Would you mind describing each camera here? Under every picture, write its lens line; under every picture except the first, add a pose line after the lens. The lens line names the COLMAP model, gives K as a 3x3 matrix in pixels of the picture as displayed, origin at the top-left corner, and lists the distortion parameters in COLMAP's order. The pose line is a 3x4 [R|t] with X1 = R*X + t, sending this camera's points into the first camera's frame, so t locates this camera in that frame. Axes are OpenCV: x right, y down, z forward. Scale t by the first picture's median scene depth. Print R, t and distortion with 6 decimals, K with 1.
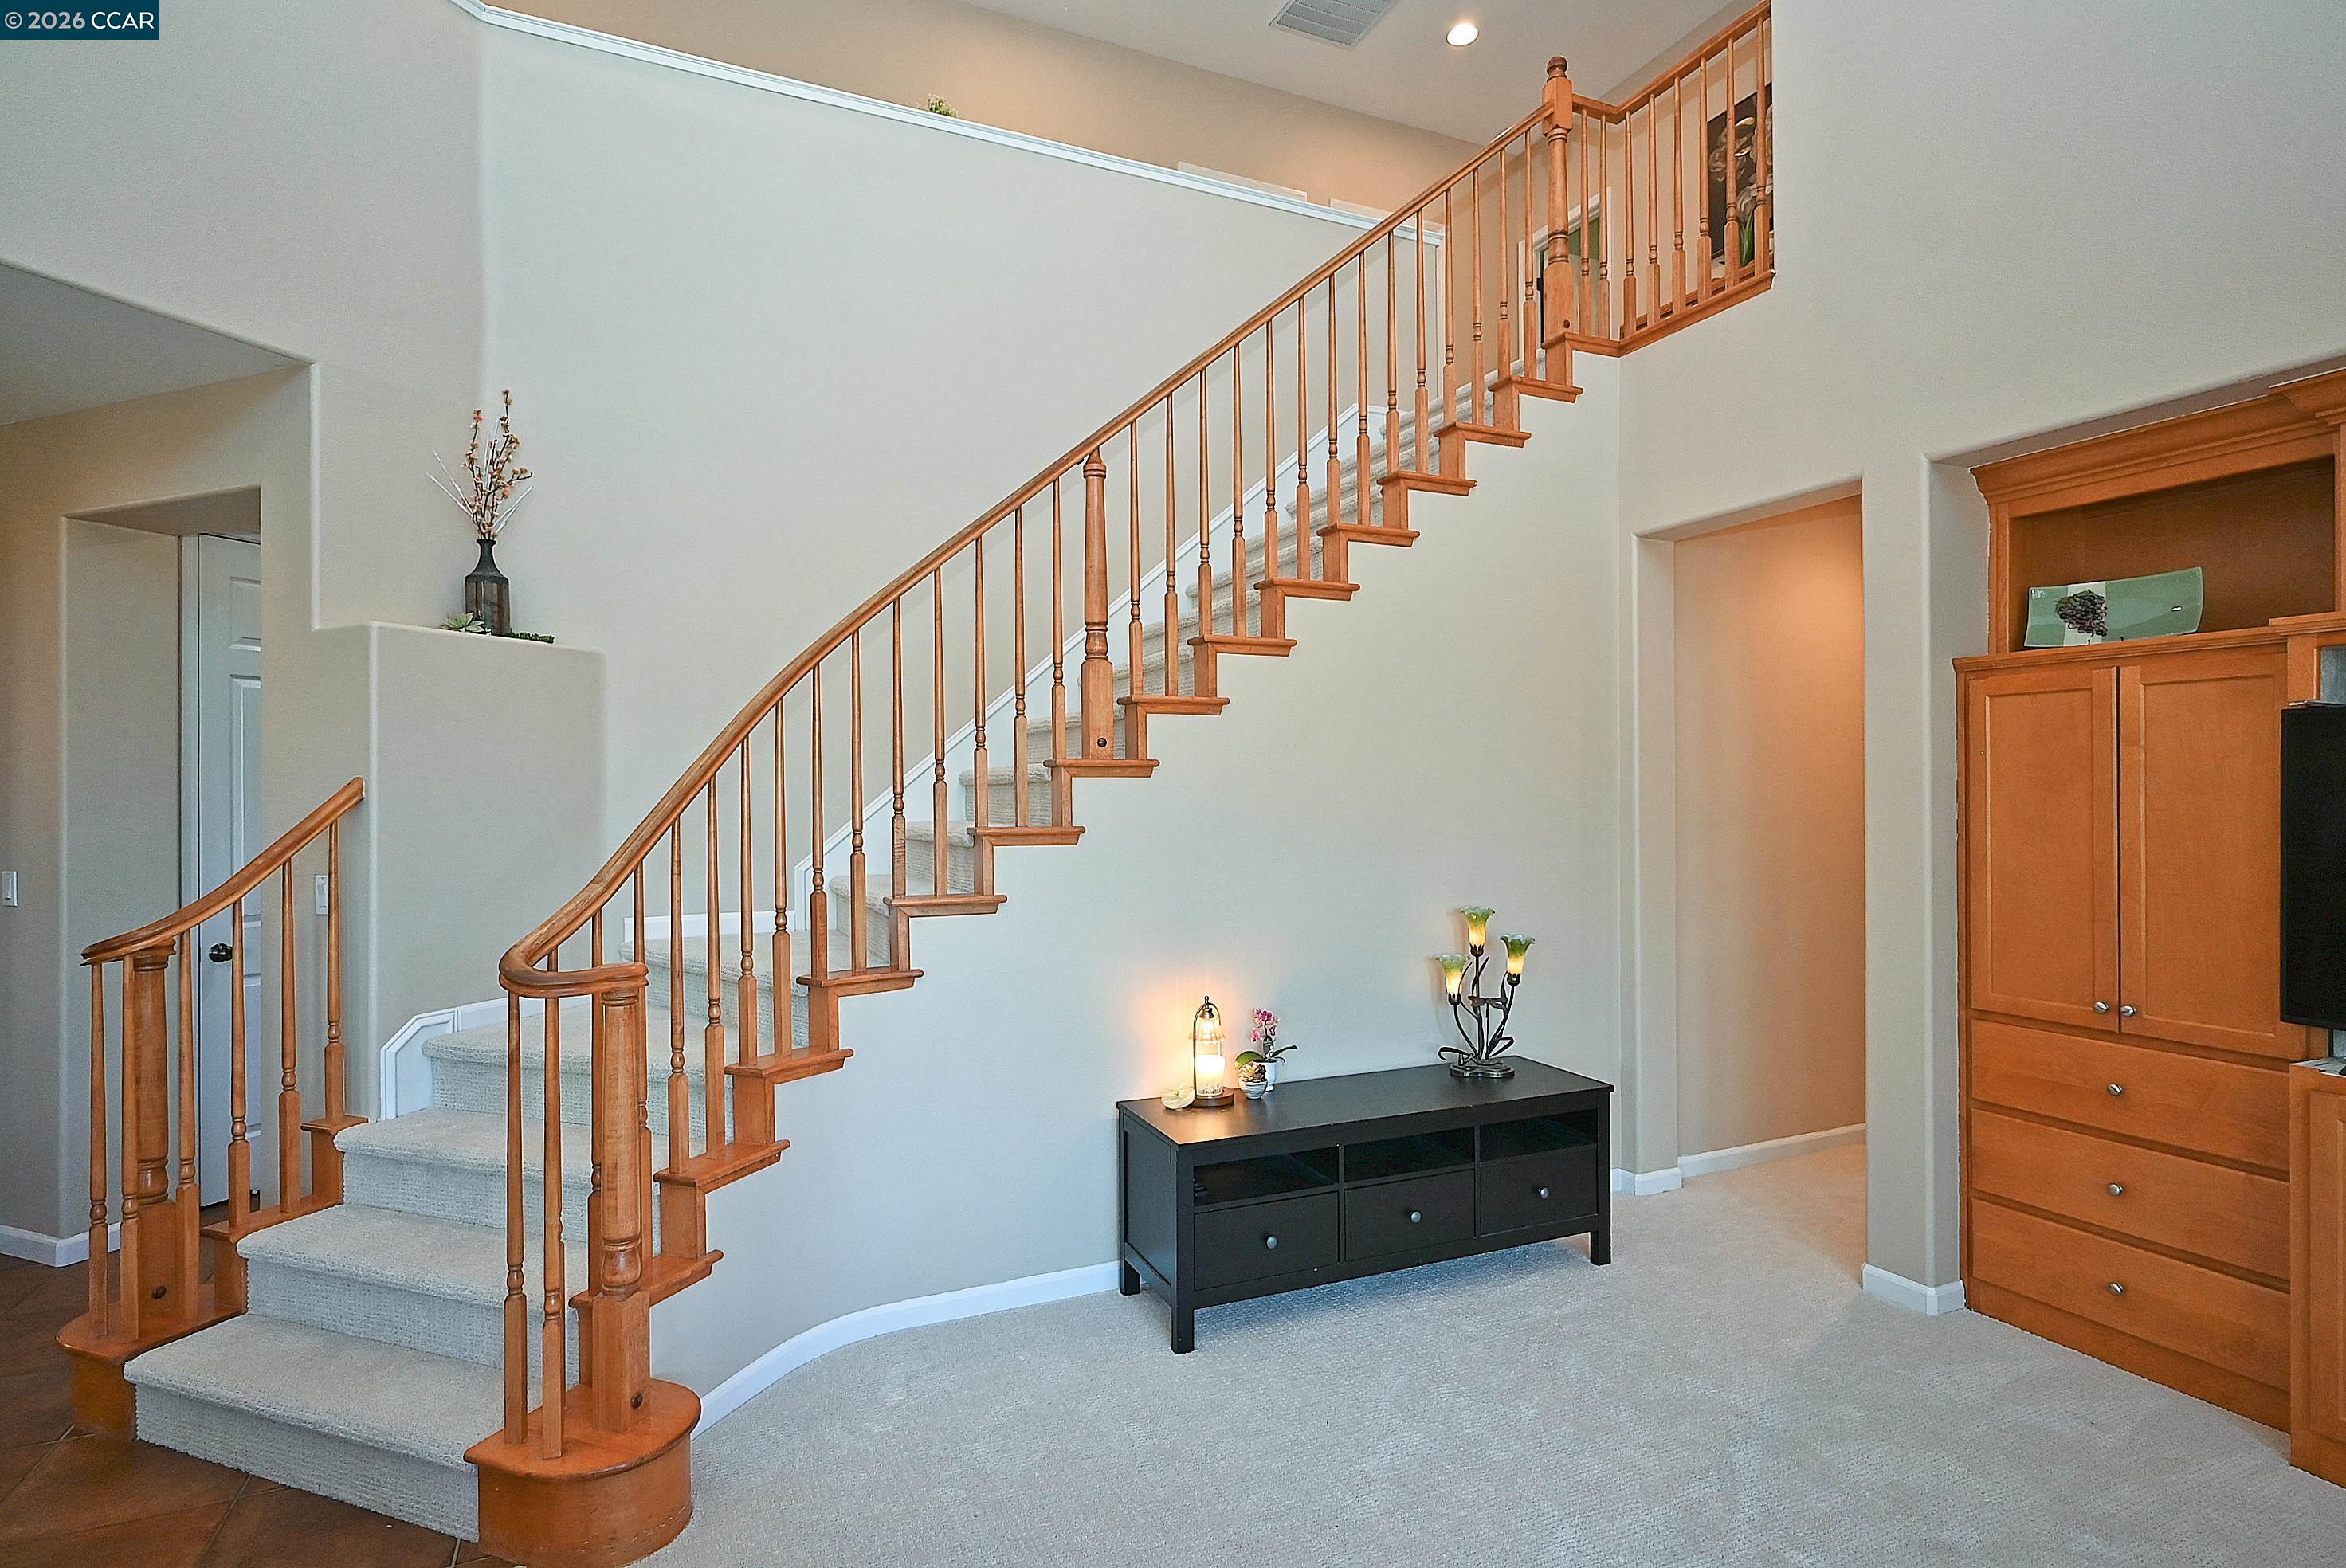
lens RADIAL K [[1168.0, 0, 1173.5], [0, 1168.0, 782.1], [0, 0, 1]] dist [-0.004311, 0.003879]
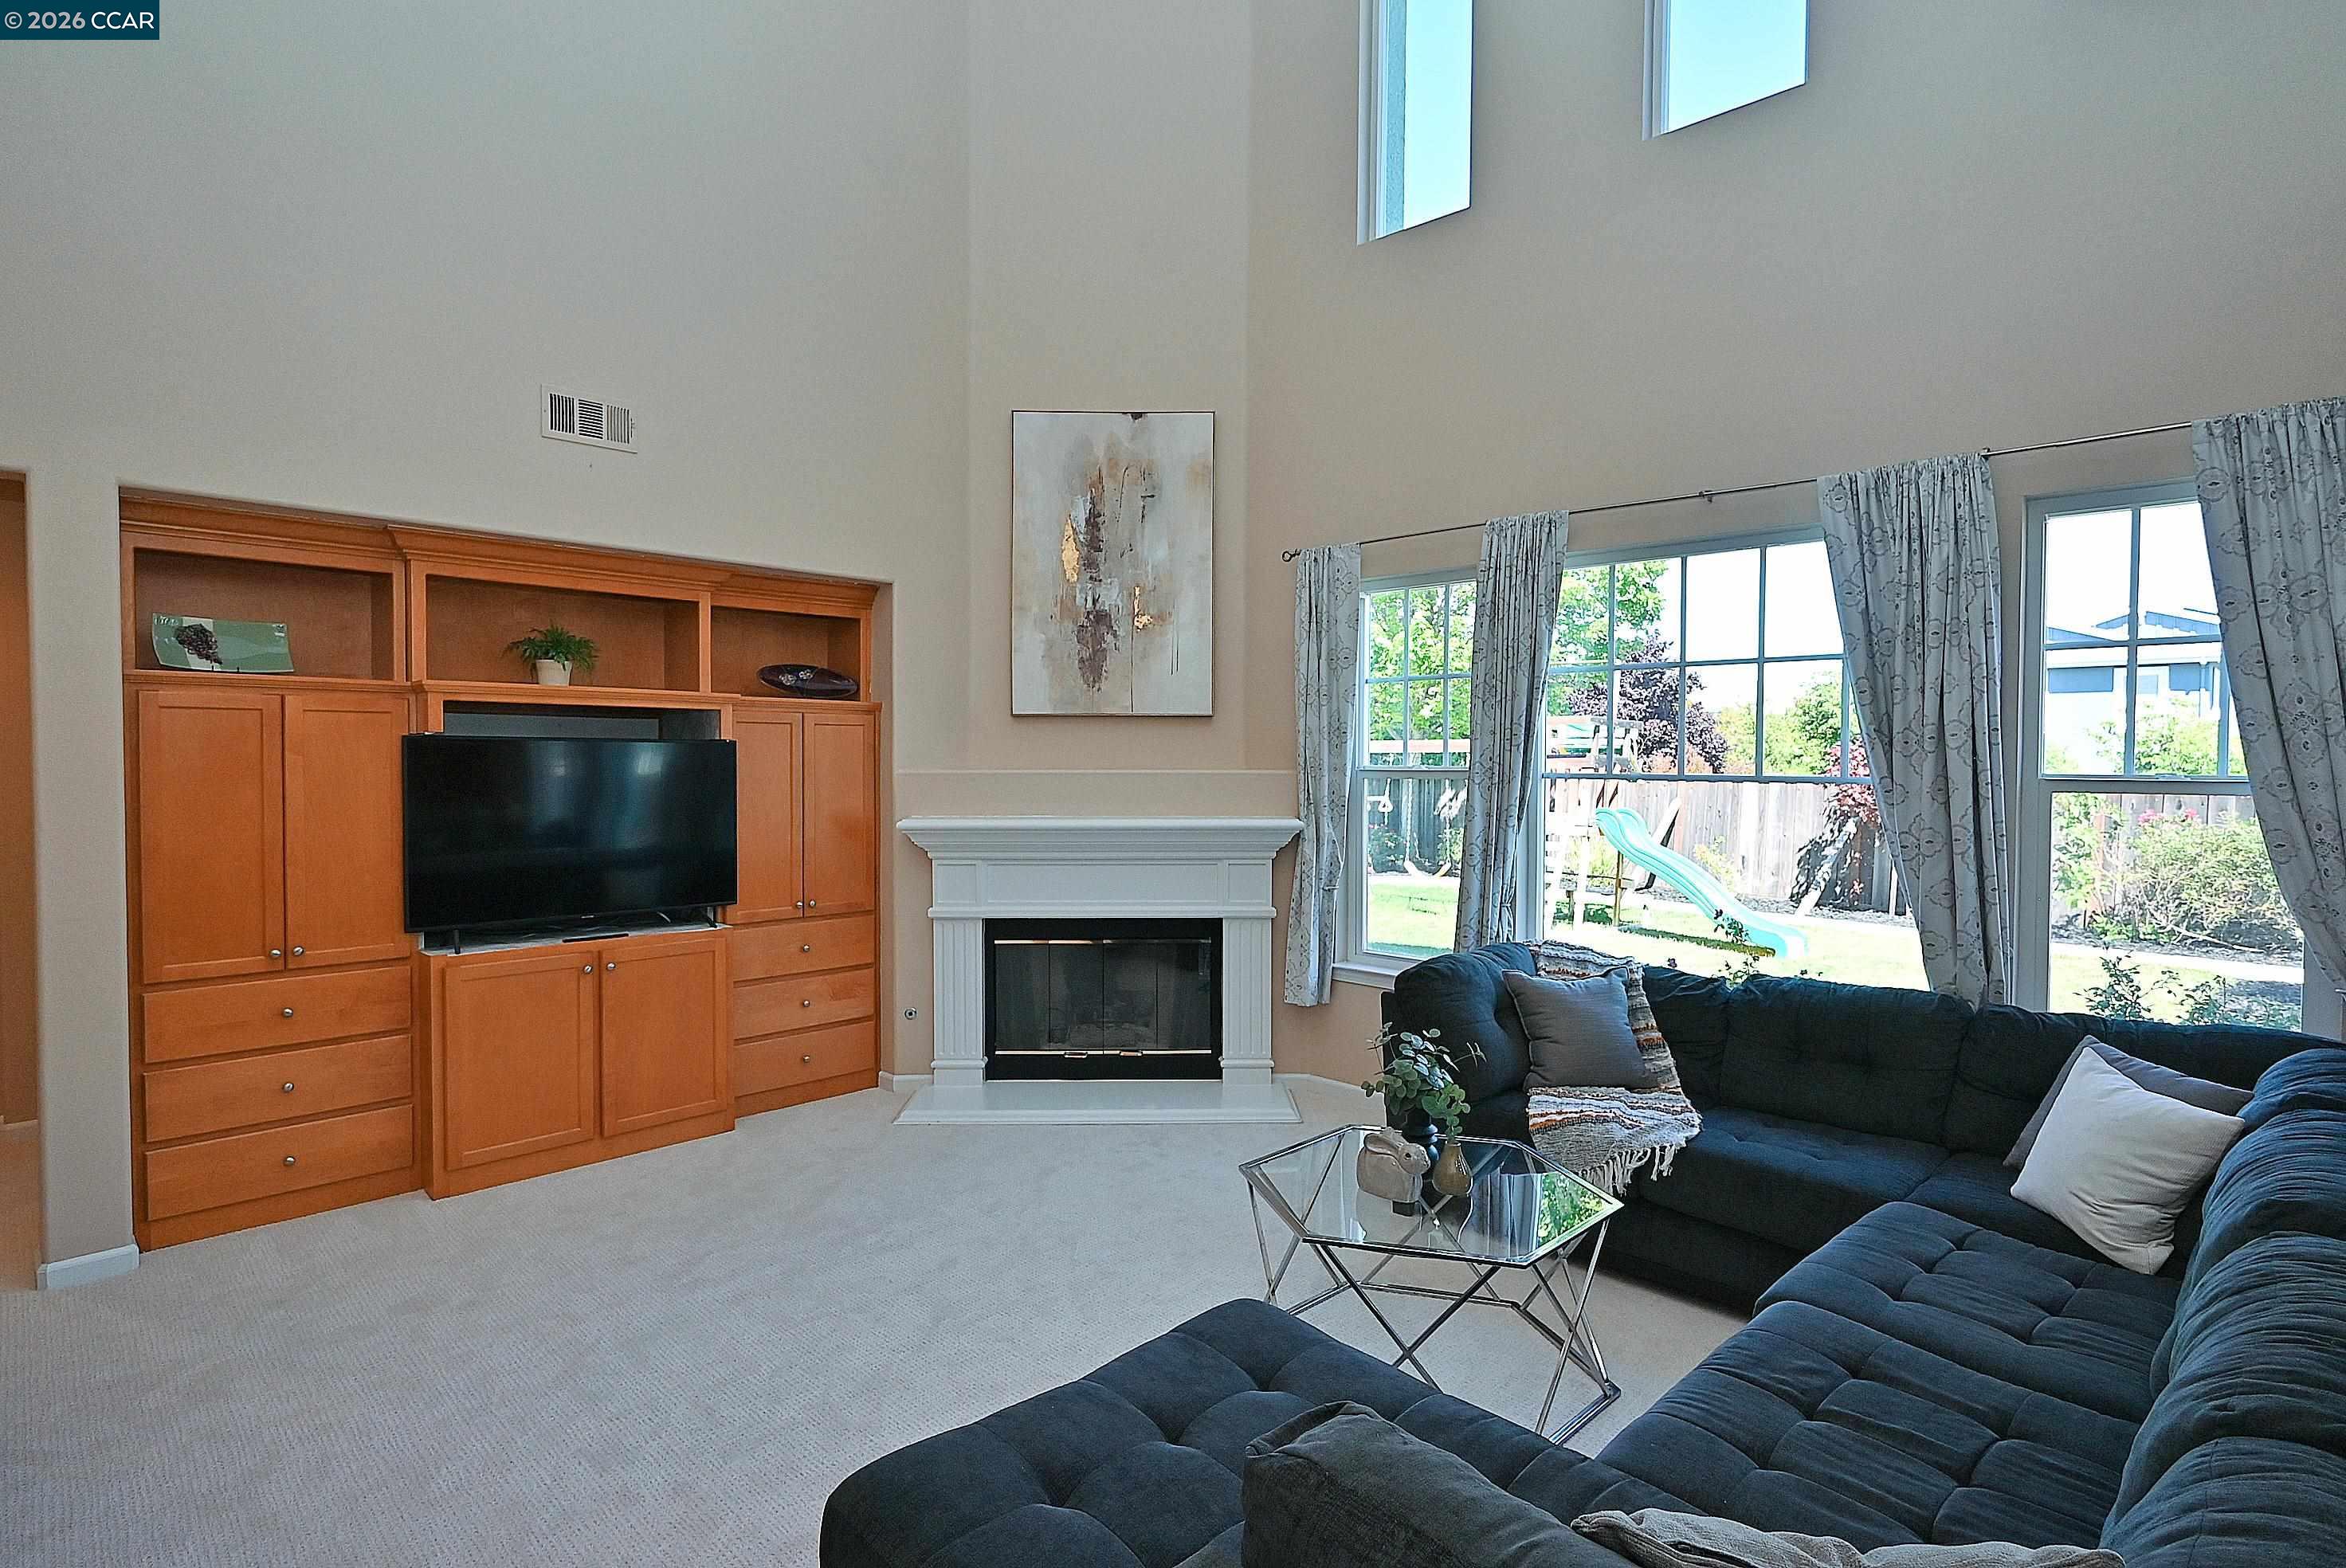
lens RADIAL K [[1168.0, 0, 1175.4], [0, 1168.0, 784.2], [0, 0, 1]] dist [-0.004311, 0.003879]
pose [[-0.342976, -0.016276, 0.939203, -0.719550], [-0.004625, 0.999867, 0.015638, -0.020782], [-0.939333, 0.001019, -0.343005, 0.462963]]
